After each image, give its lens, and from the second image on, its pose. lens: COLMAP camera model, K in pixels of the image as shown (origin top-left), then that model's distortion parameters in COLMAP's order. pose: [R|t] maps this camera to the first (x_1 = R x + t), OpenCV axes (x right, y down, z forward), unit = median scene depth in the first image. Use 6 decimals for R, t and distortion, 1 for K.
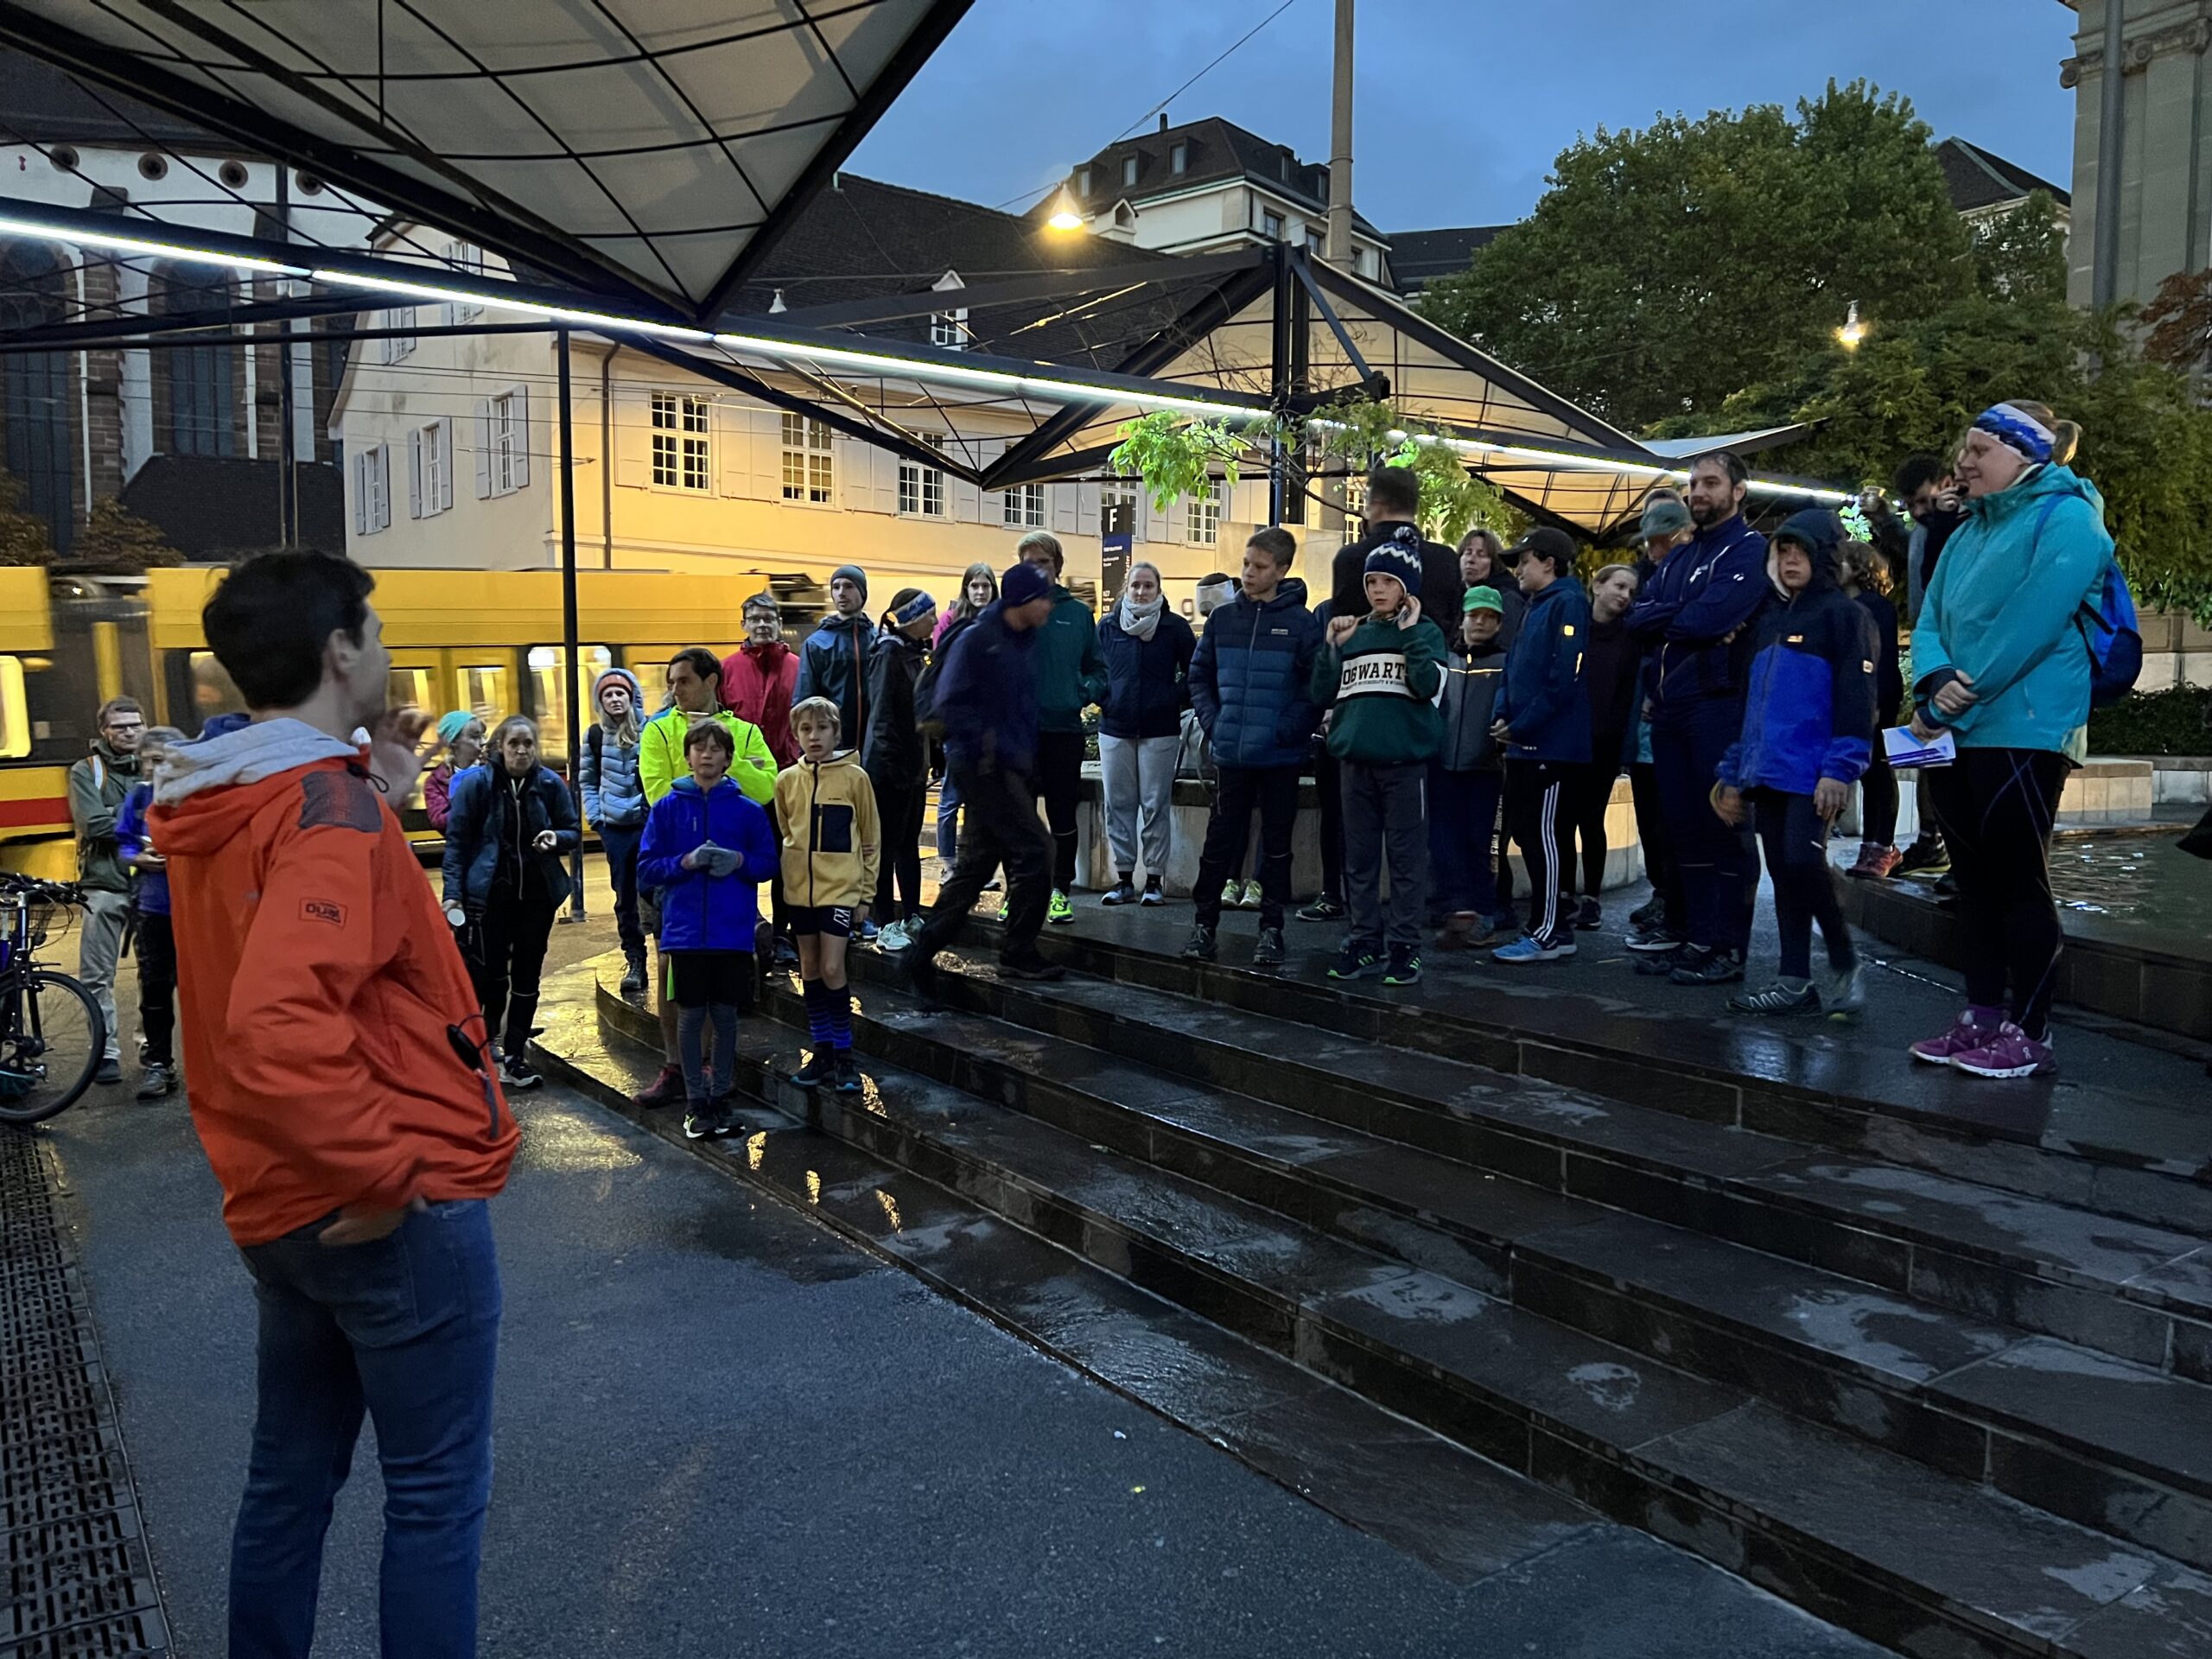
lens RADIAL K [[1652.5, 0, 1103.3], [0, 1652.5, 823.9], [0, 0, 1]] dist [0.048354, -0.050403]
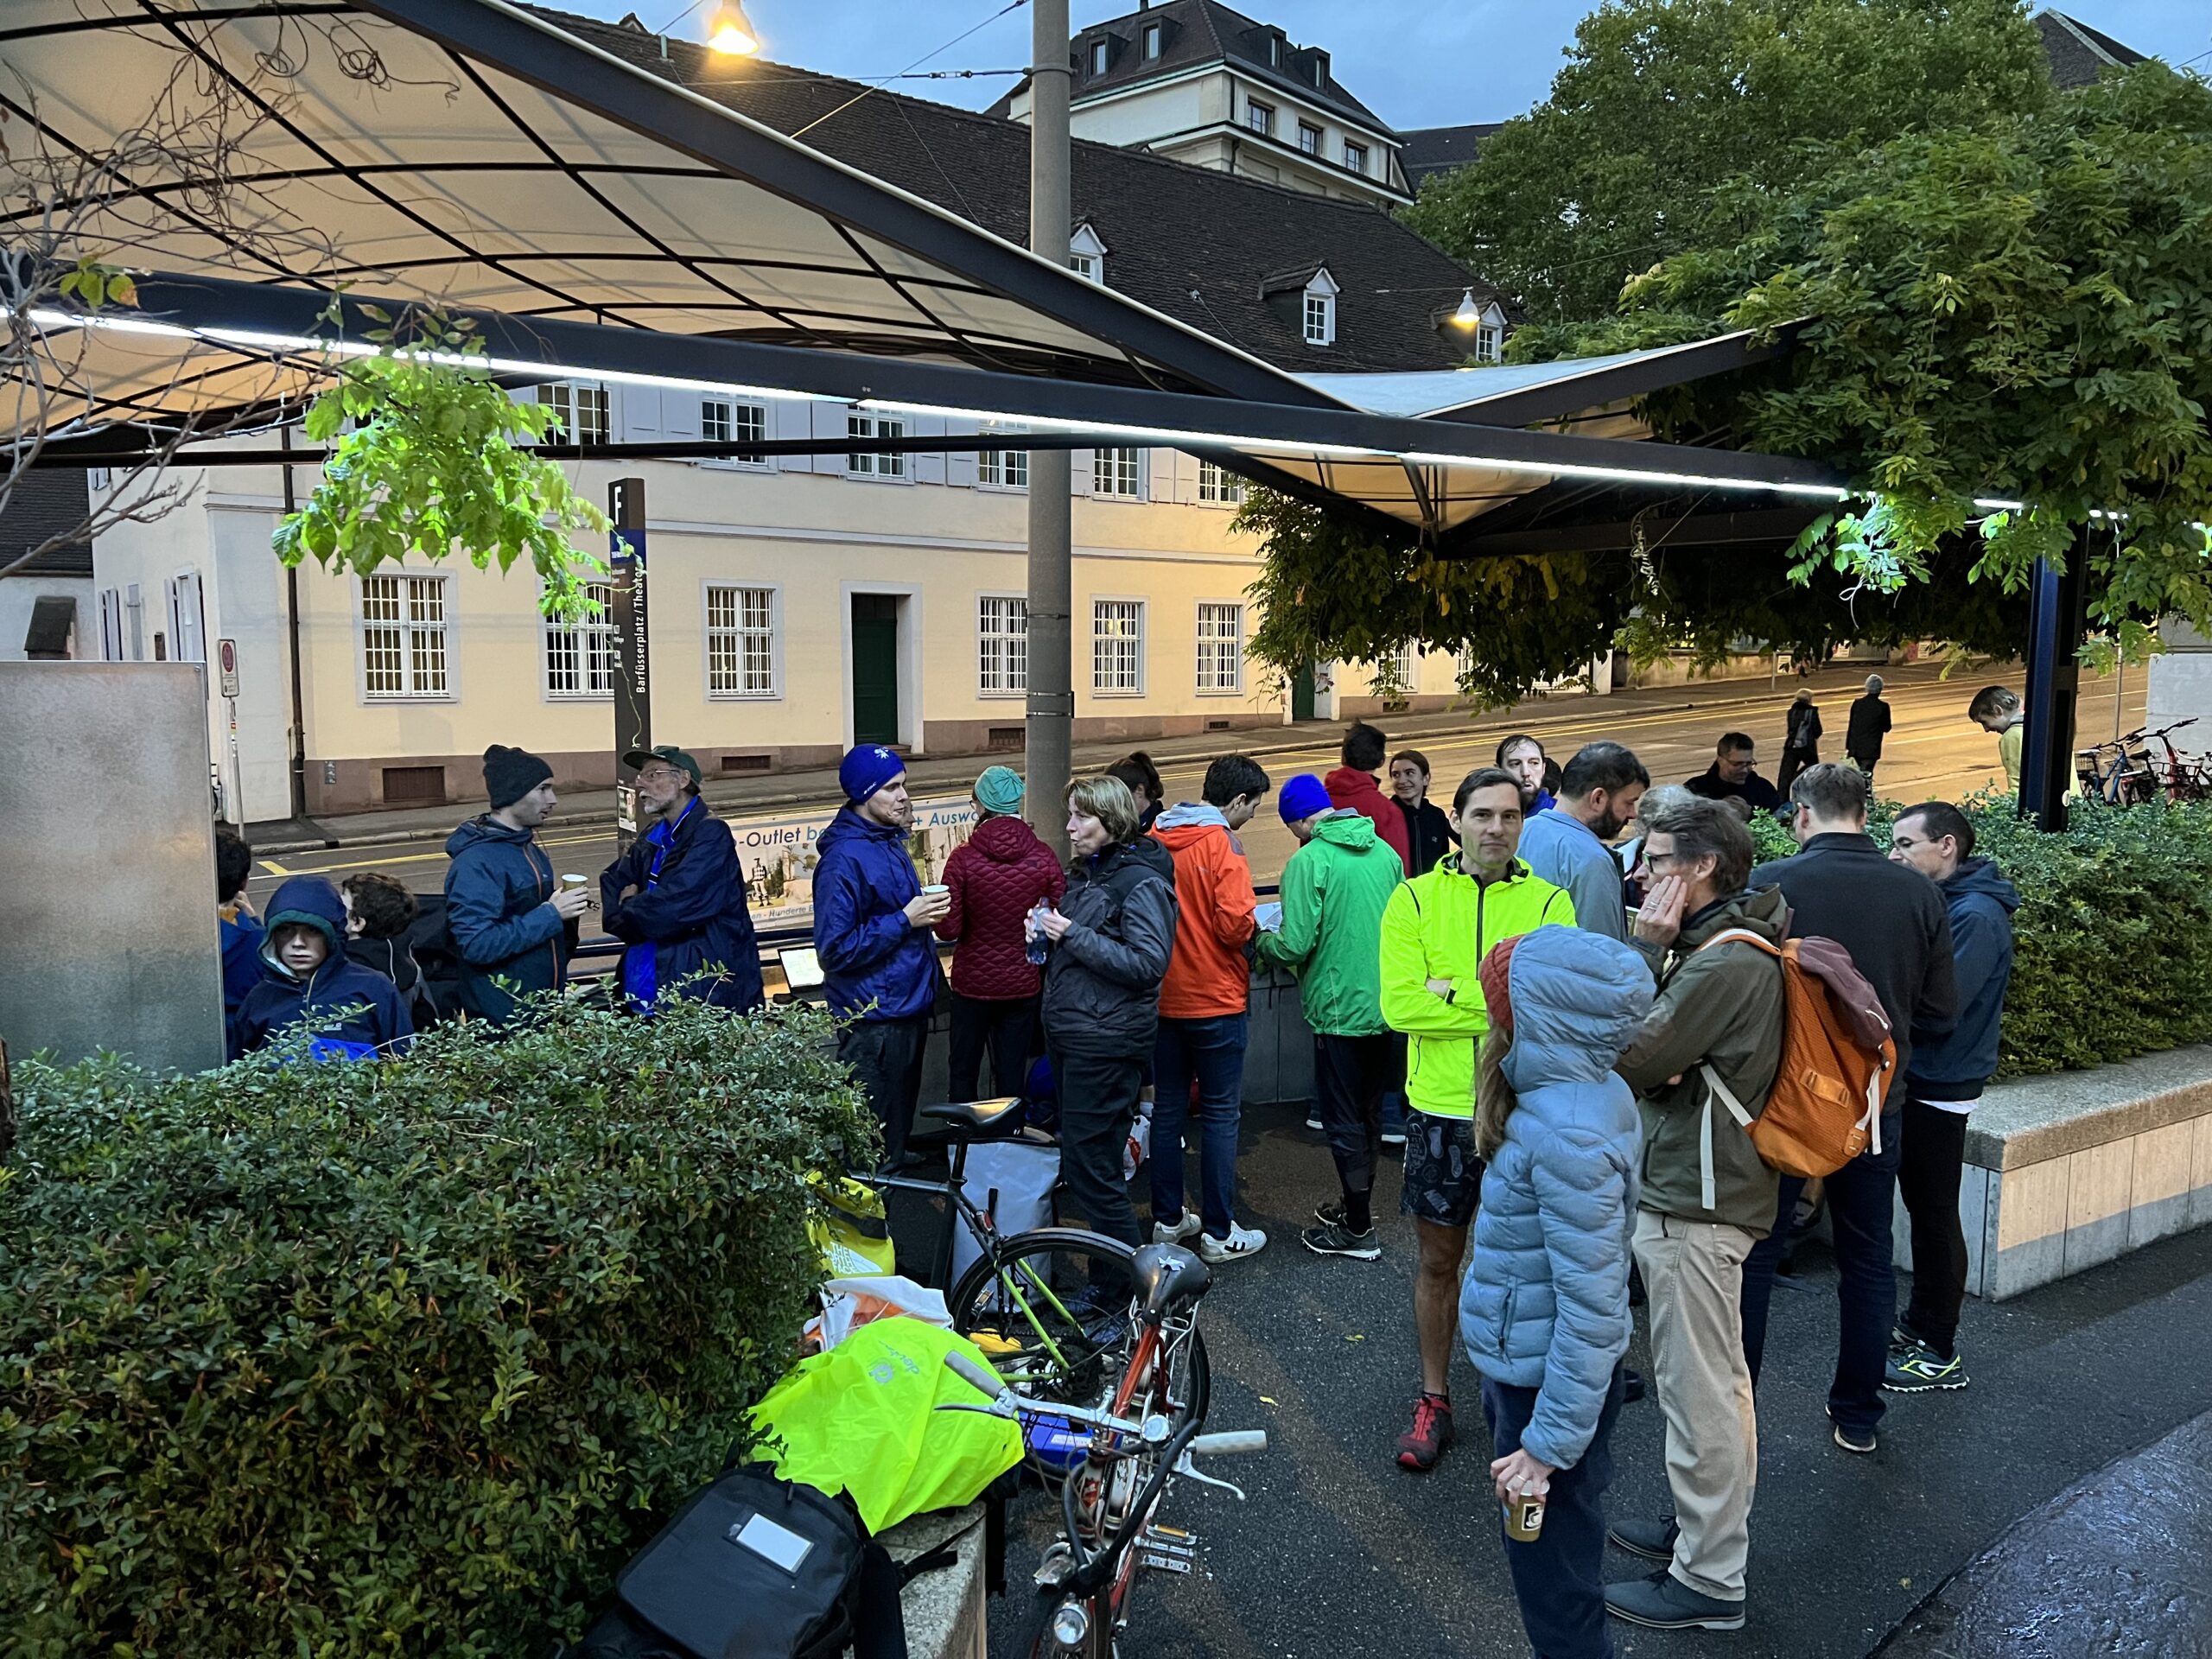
lens RADIAL K [[1652.5, 0, 1103.3], [0, 1652.5, 823.9], [0, 0, 1]] dist [0.048354, -0.050403]
pose [[0.999371, 0.002453, -0.035386, 0.071719], [-0.000993, 0.999150, 0.041209, -0.034556], [0.035457, -0.041148, 0.998524, 0.148459]]
